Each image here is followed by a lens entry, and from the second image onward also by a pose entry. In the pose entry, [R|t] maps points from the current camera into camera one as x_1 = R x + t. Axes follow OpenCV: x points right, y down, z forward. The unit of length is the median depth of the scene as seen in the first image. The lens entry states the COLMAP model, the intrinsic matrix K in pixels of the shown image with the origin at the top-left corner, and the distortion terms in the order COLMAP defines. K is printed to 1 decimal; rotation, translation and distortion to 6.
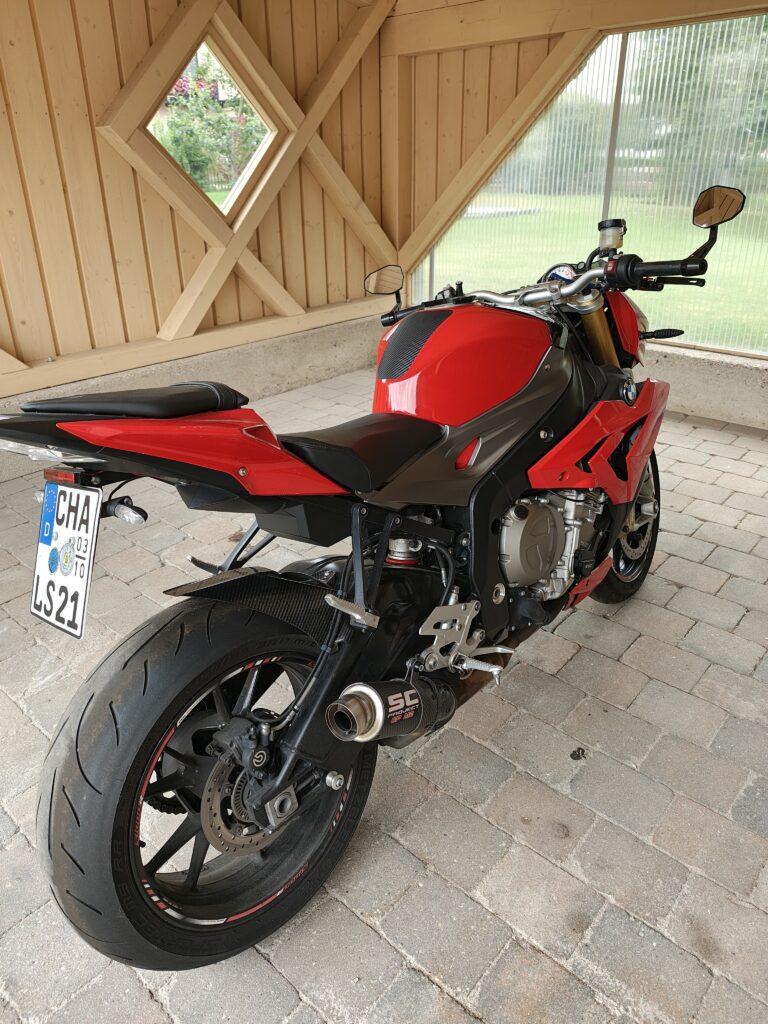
lens RADIAL K [[719.4, 0, 383.6], [0, 719.4, 518.8], [0, 0, 1]] dist [-0.006554, -0.010612]
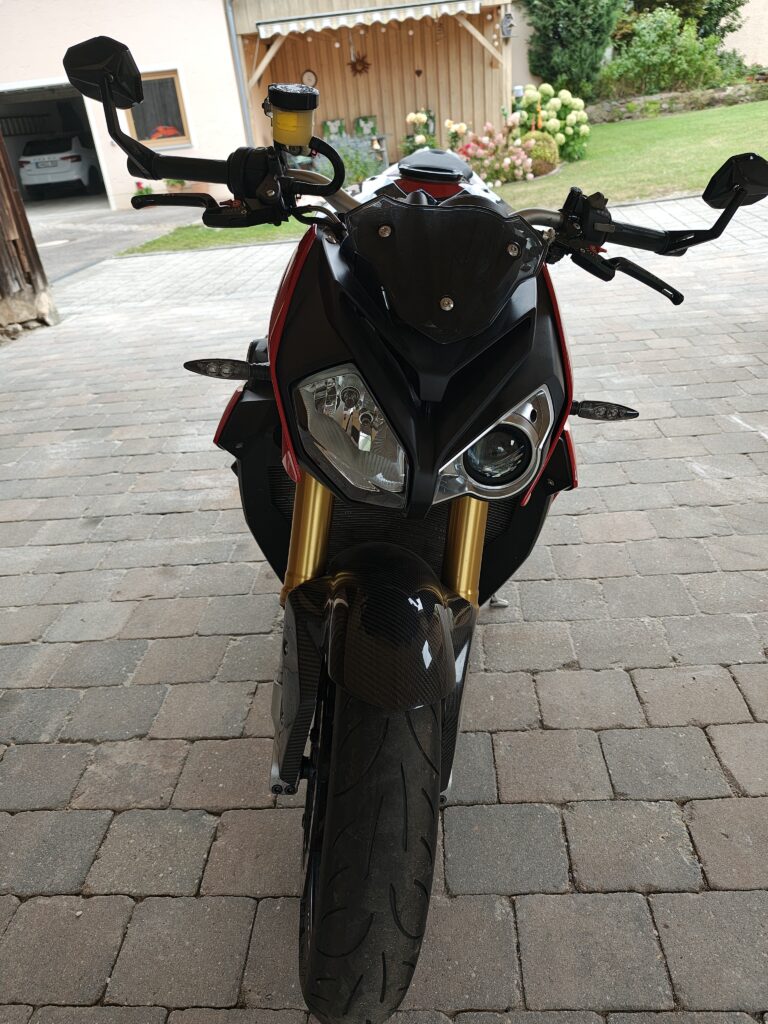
lens RADIAL K [[719.4, 0, 385.3], [0, 719.4, 508.5], [0, 0, 1]] dist [-0.006554, -0.010612]
pose [[-0.782372, 0.372200, -0.499361, 0.742335], [-0.184313, 0.627504, 0.756483, -0.725831], [0.594915, 0.683890, -0.422340, 1.696337]]
